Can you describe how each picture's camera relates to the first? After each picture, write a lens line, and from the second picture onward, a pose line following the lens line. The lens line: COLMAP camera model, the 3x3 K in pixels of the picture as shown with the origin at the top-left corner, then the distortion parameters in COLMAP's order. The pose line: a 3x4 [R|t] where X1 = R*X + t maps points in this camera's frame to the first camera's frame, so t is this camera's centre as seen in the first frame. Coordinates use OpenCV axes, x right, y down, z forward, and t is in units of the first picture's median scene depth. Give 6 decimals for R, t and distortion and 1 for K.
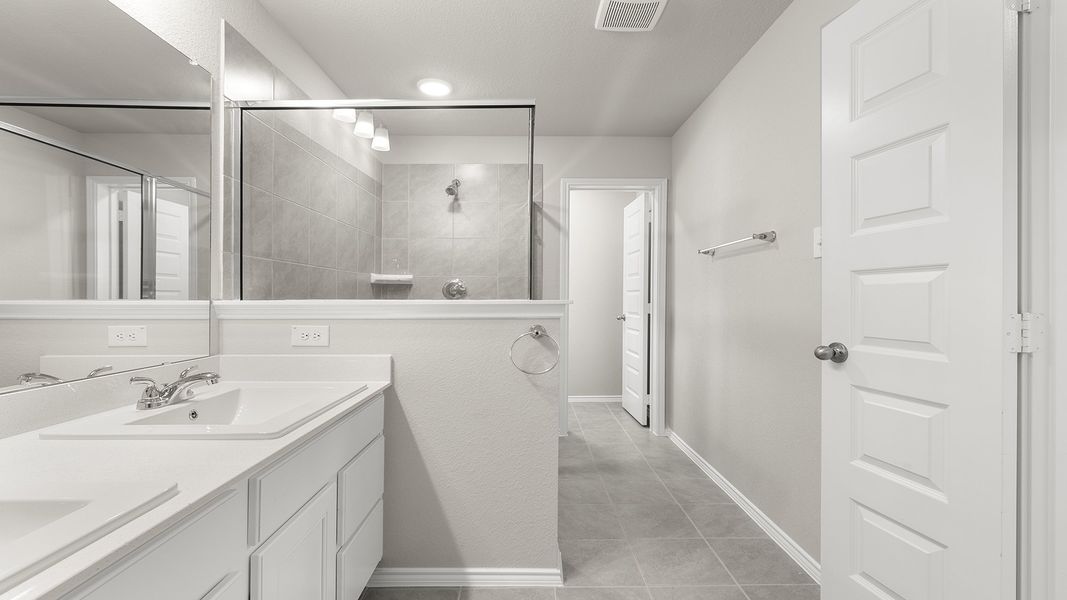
lens RADIAL K [[476.0, 0, 537.9], [0, 476.0, 295.0], [0, 0, 1]] dist [-0.000420, 0.001498]
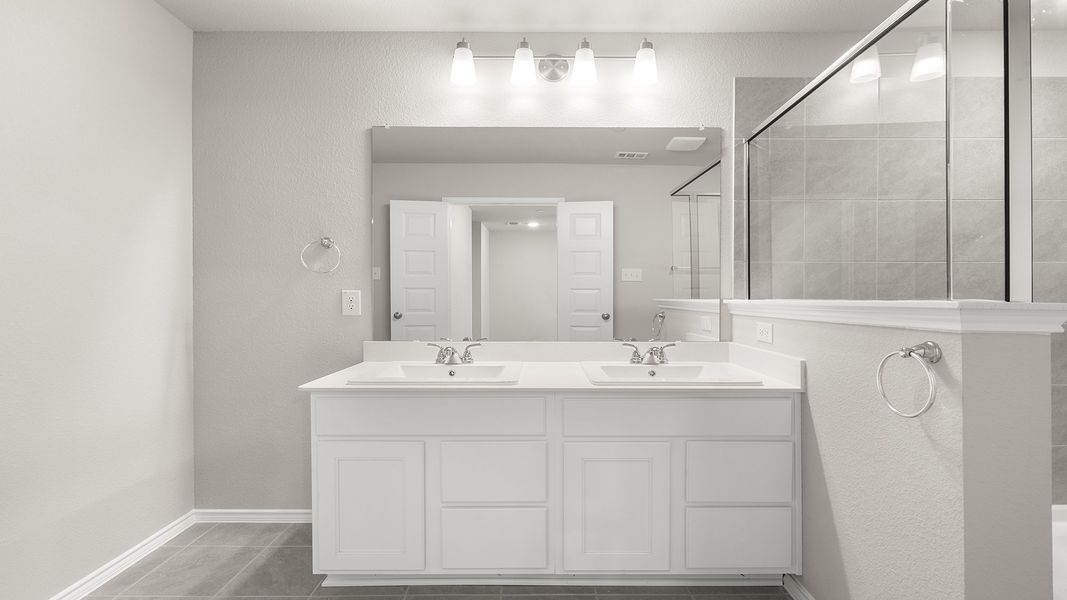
lens RADIAL K [[503.2, 0, 542.8], [0, 503.2, 296.8], [0, 0, 1]] dist [-0.001919, -0.001069]
pose [[-0.024403, -0.002097, -0.999700, 0.517115], [0.005412, 0.999983, -0.002230, 0.003132], [0.999688, -0.005465, -0.024391, 0.389099]]
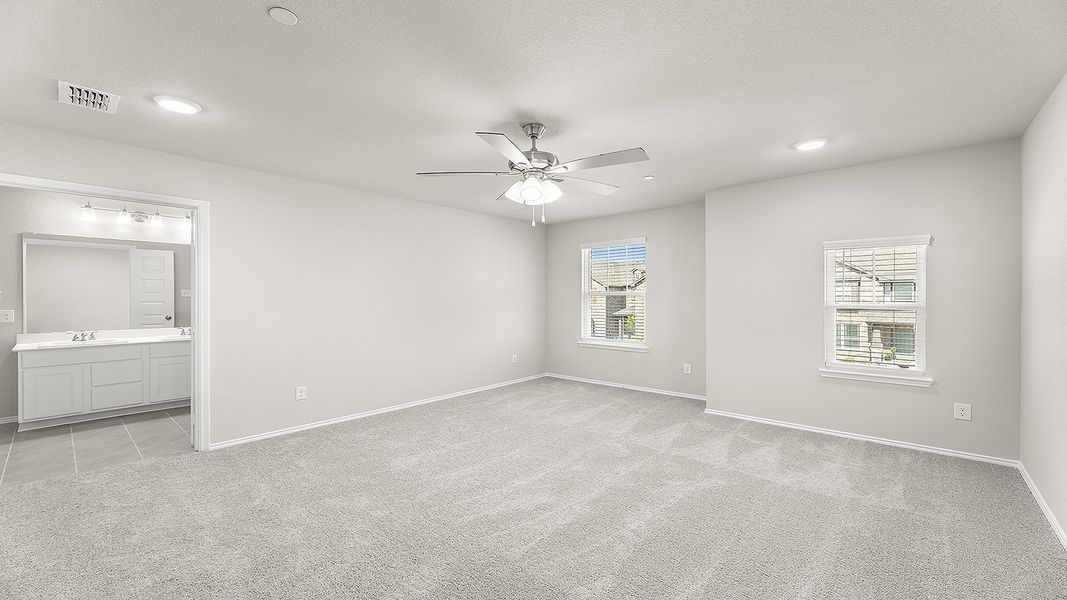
lens RADIAL K [[438.2, 0, 543.9], [0, 438.2, 298.8], [0, 0, 1]] dist [-0.000133, -0.000823]
pose [[0.718233, 0.006143, -0.695775, 2.395628], [0.003769, 0.999912, 0.012719, -0.072653], [0.695792, -0.011758, 0.718147, 0.223857]]
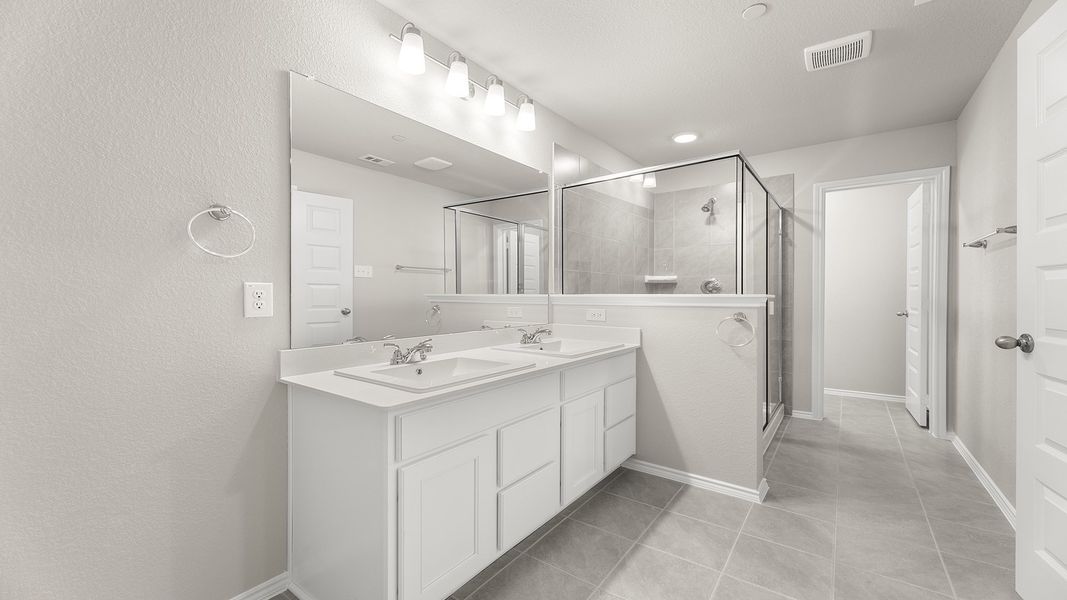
lens RADIAL K [[438.2, 0, 537.0], [0, 438.2, 298.0], [0, 0, 1]] dist [-0.000133, -0.000823]
pose [[0.802611, 0.005704, -0.596476, 0.222993], [0.003712, 0.999887, 0.014558, 0.000496], [0.596492, -0.013898, 0.802499, -0.301569]]
